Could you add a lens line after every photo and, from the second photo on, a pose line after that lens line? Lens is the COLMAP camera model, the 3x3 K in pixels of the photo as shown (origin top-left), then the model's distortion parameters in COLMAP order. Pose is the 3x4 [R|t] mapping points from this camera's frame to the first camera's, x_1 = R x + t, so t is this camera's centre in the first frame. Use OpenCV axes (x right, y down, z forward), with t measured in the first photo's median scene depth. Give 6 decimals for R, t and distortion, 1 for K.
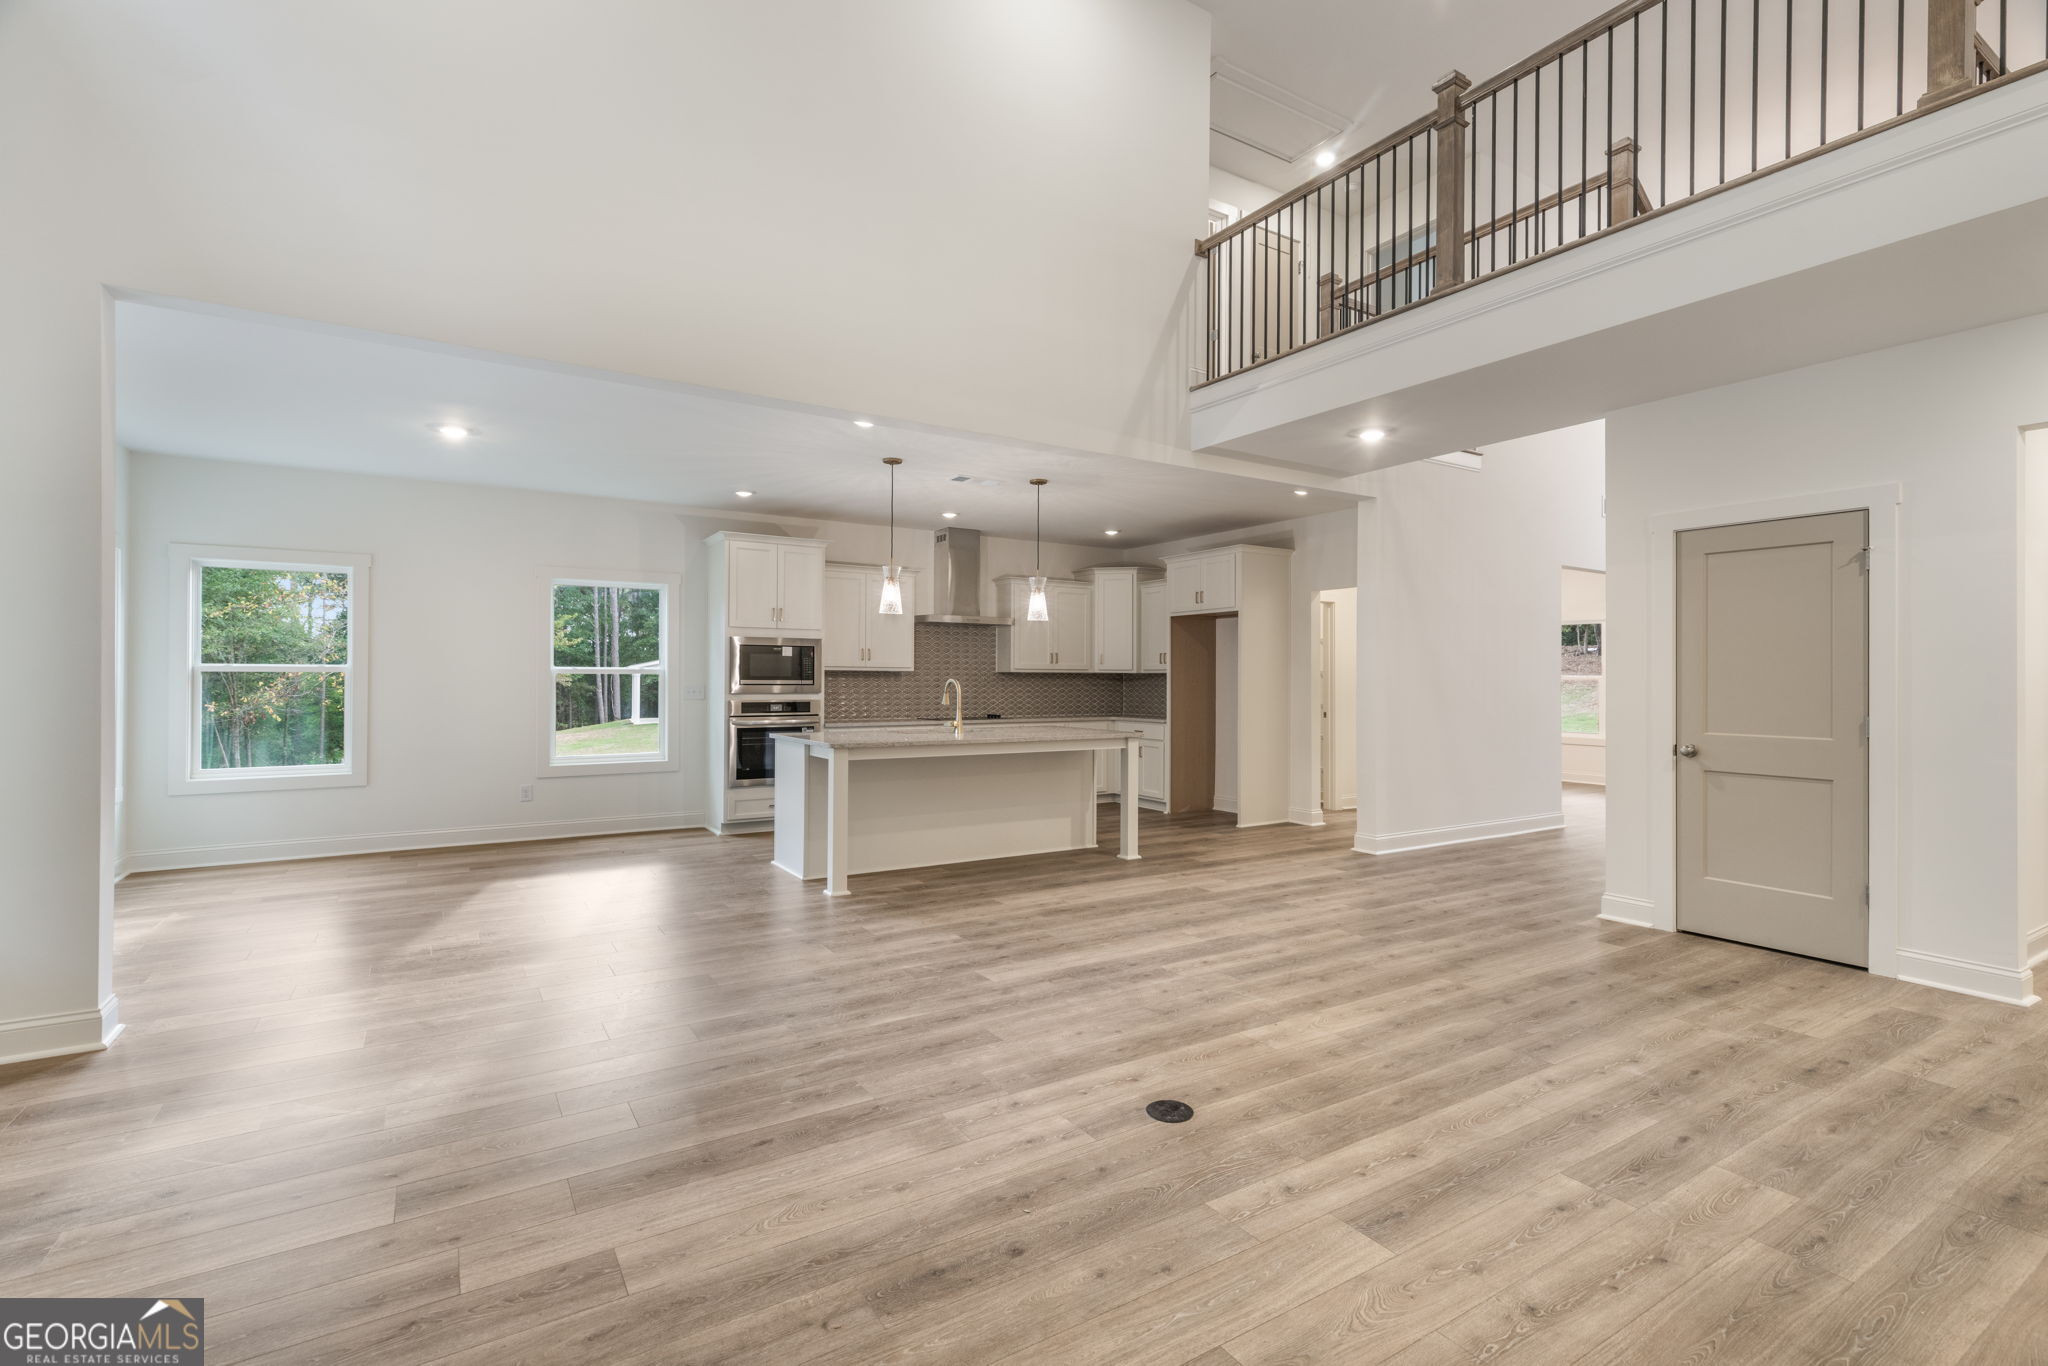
lens RADIAL K [[943.5, 0, 1028.7], [0, 943.5, 679.7], [0, 0, 1]] dist [0.007451, 0.001464]
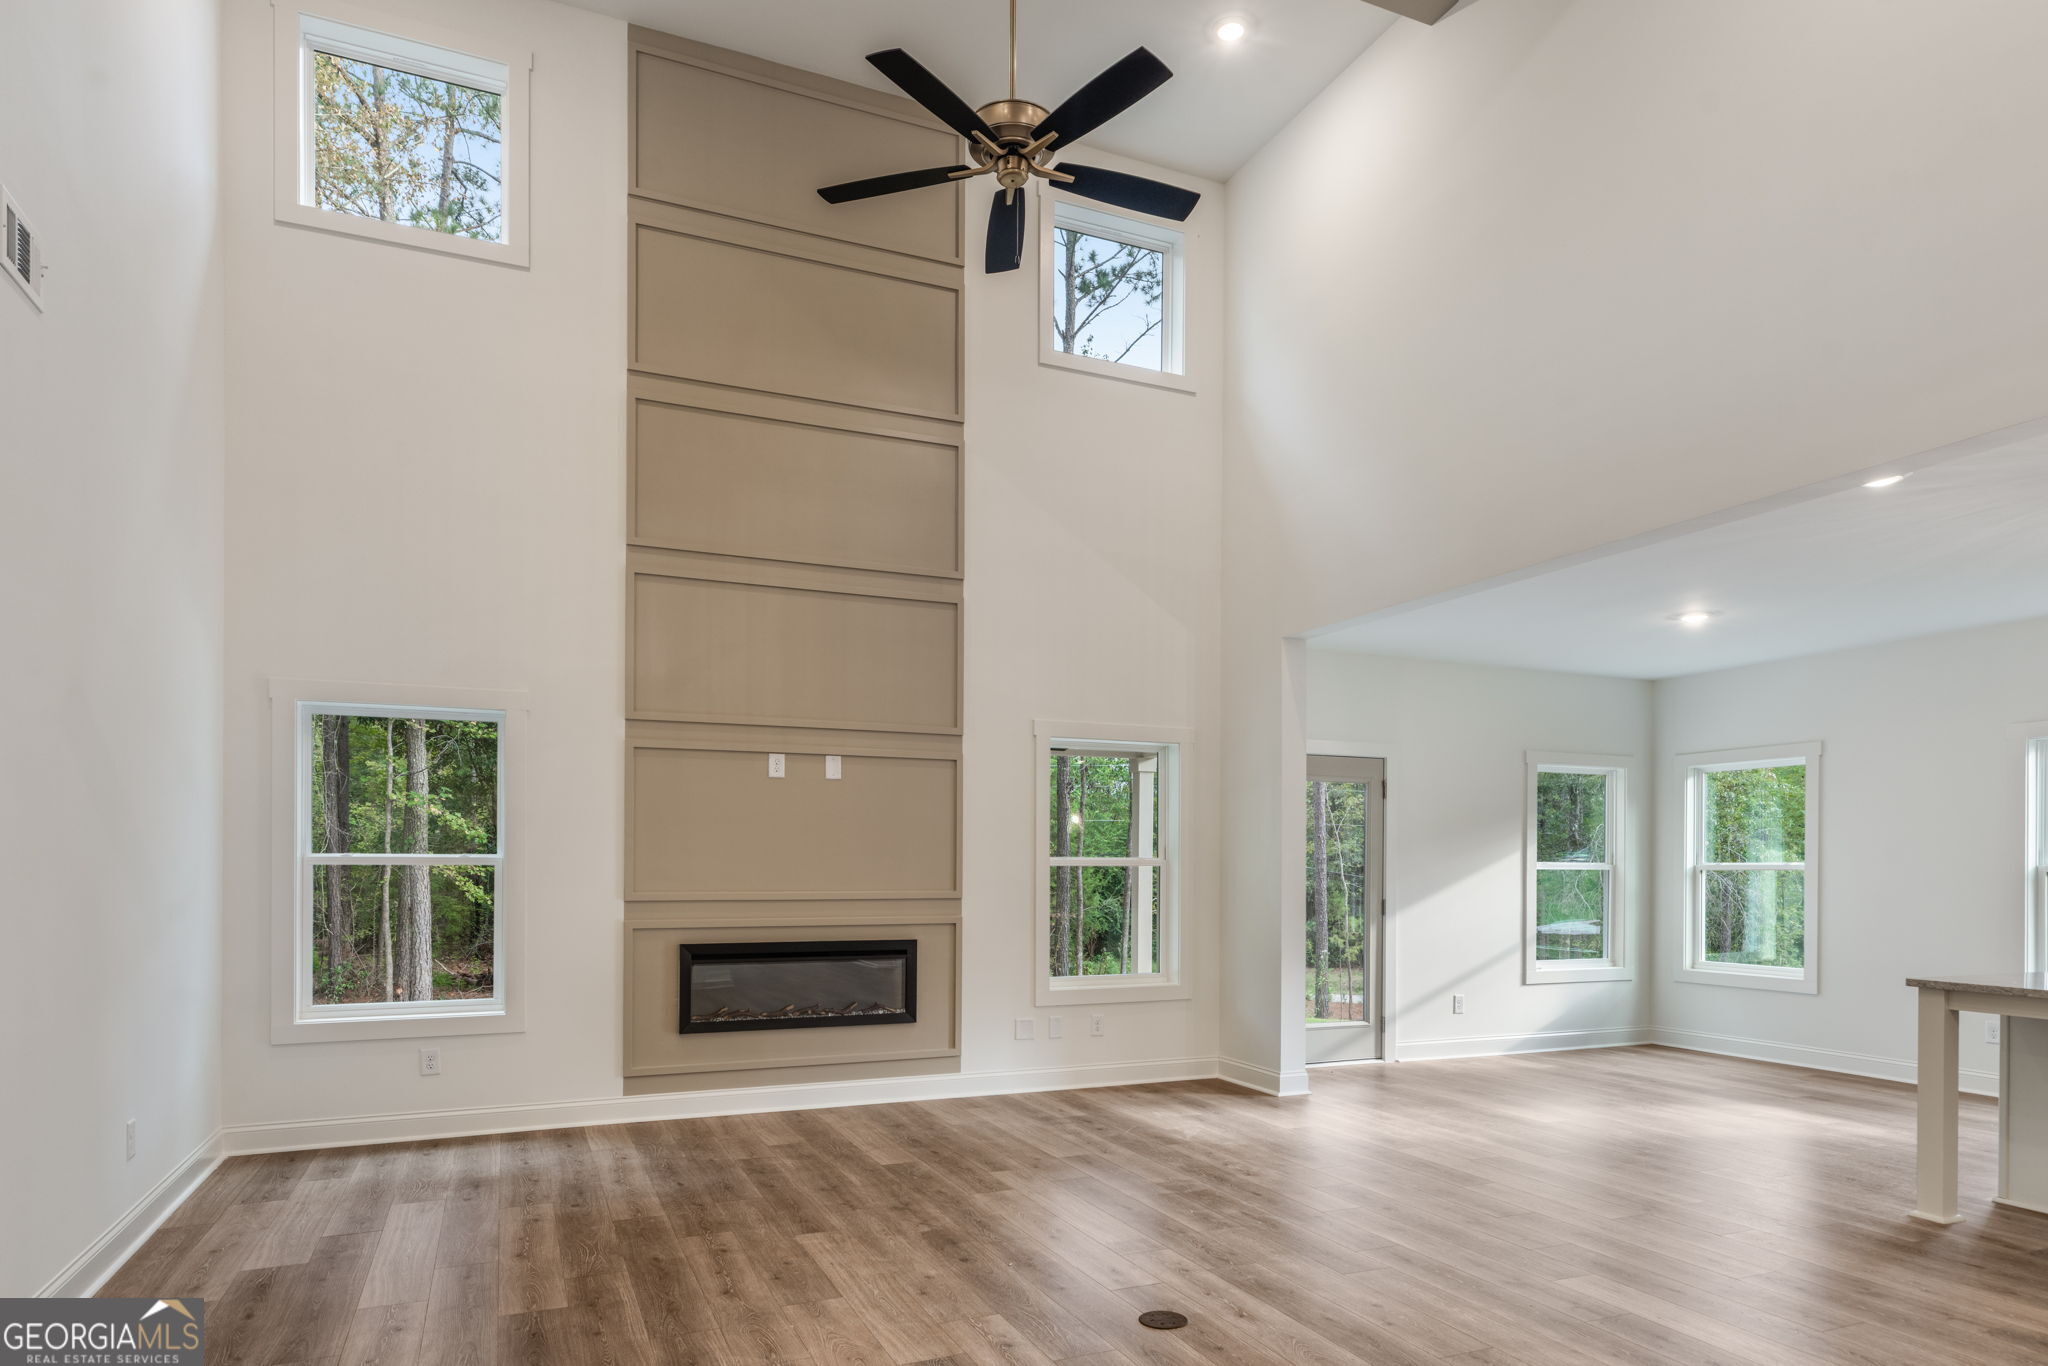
lens RADIAL K [[1198.4, 0, 1037.0], [0, 1198.4, 867.1], [0, 0, 1]] dist [0.006105, 0.002443]
pose [[-0.149531, -0.007854, -0.988726, 0.840328], [-0.005322, 0.999960, -0.007139, 0.000489], [0.988743, 0.004194, -0.149567, 0.636912]]
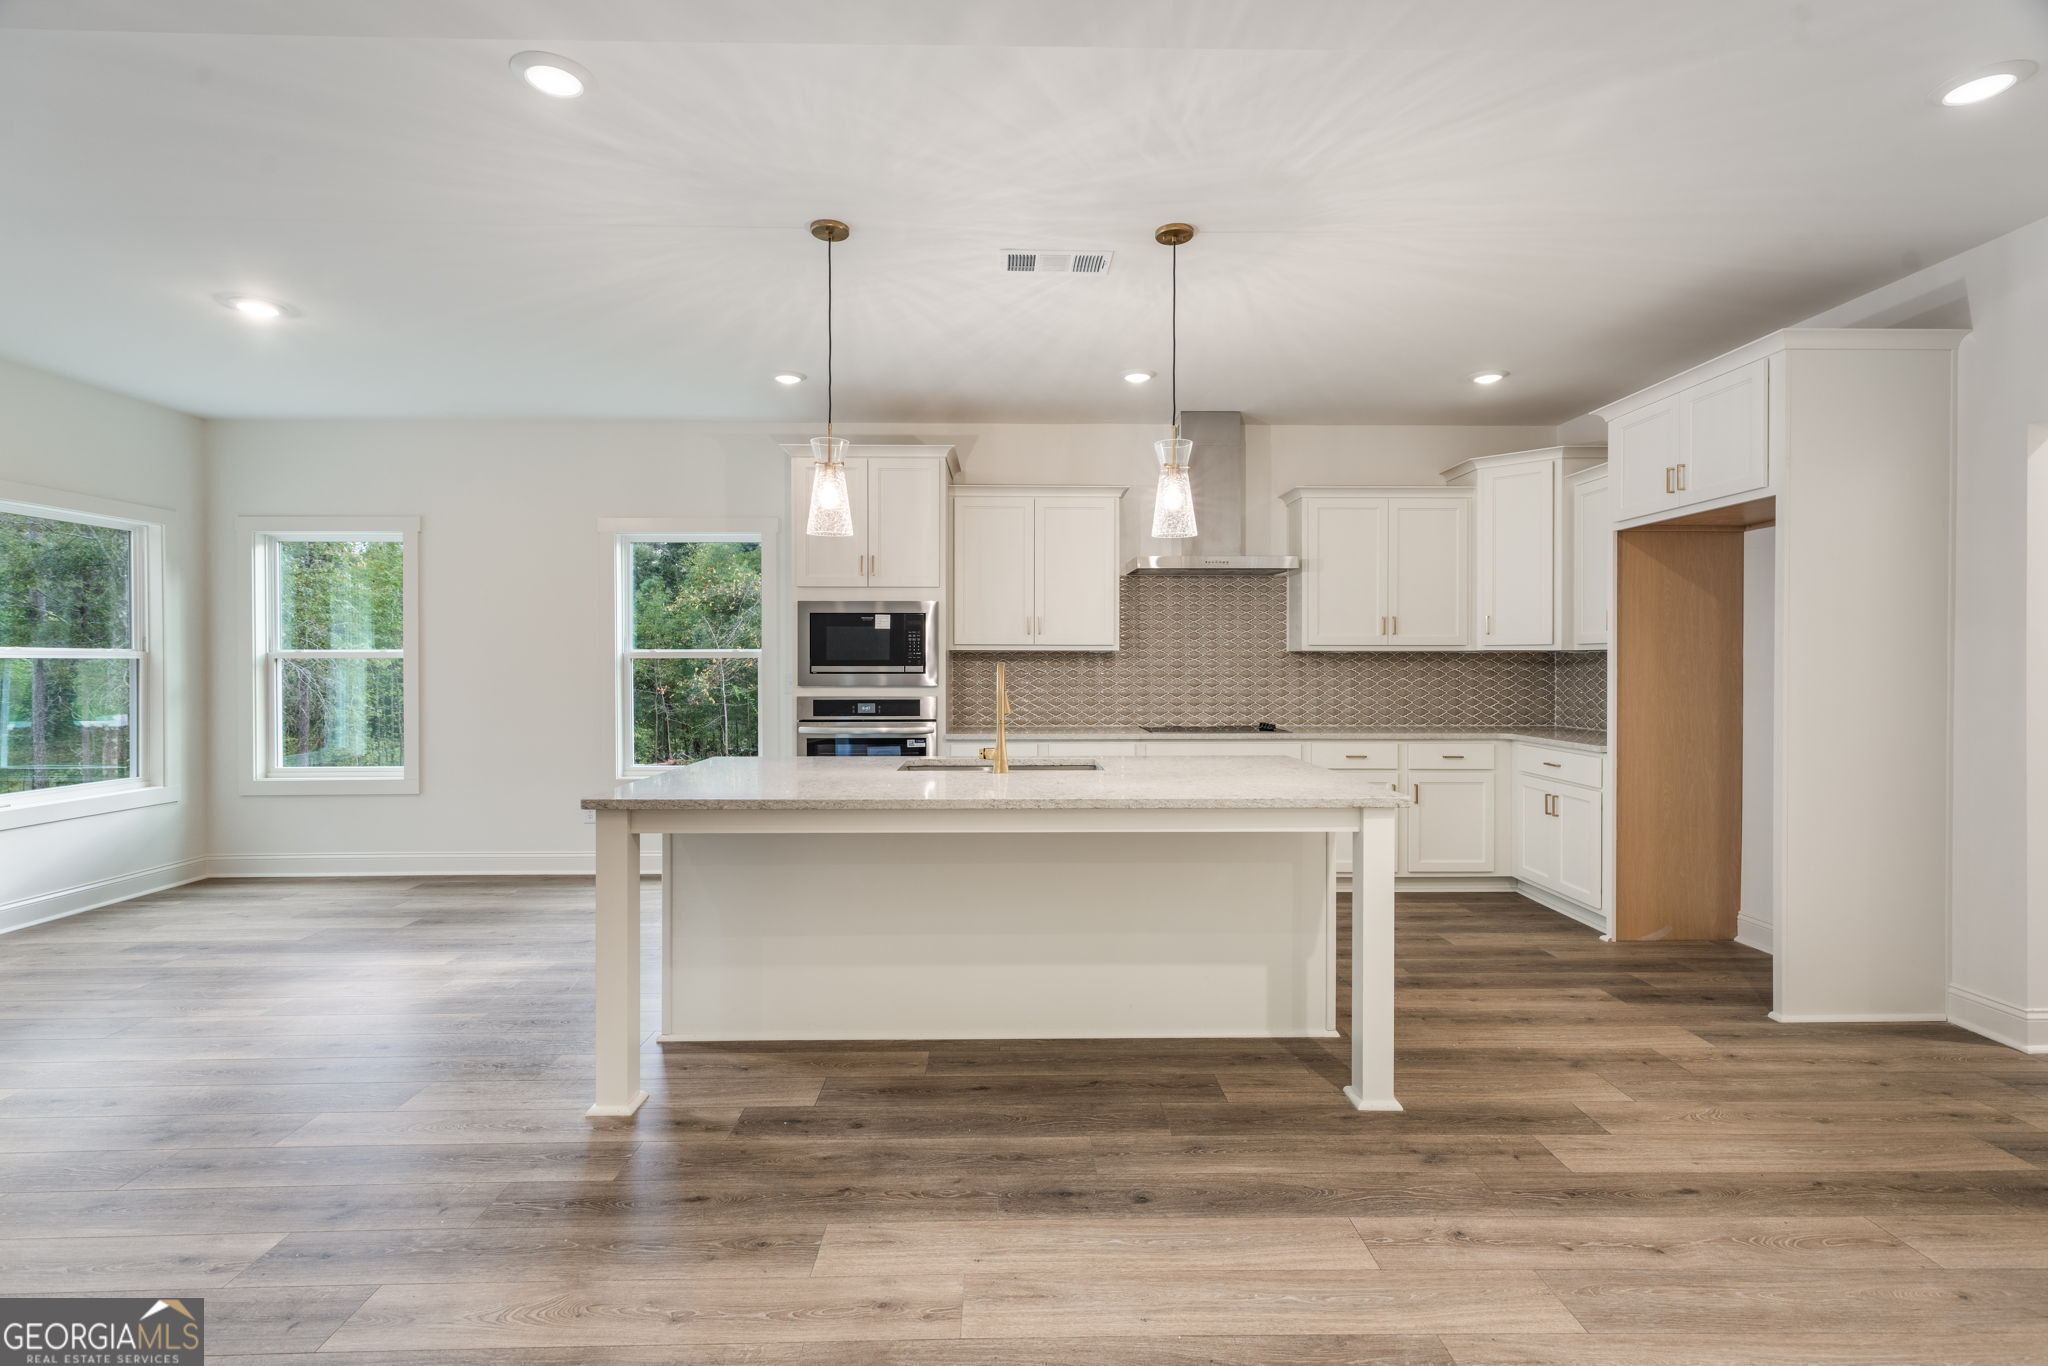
lens RADIAL K [[943.5, 0, 1019.2], [0, 943.5, 673.1], [0, 0, 1]] dist [0.007451, 0.001464]
pose [[0.851763, 0.000284, -0.523927, 0.280981], [0.005613, 0.999938, 0.009666, -0.001191], [0.523897, -0.011173, 0.851708, 0.845096]]
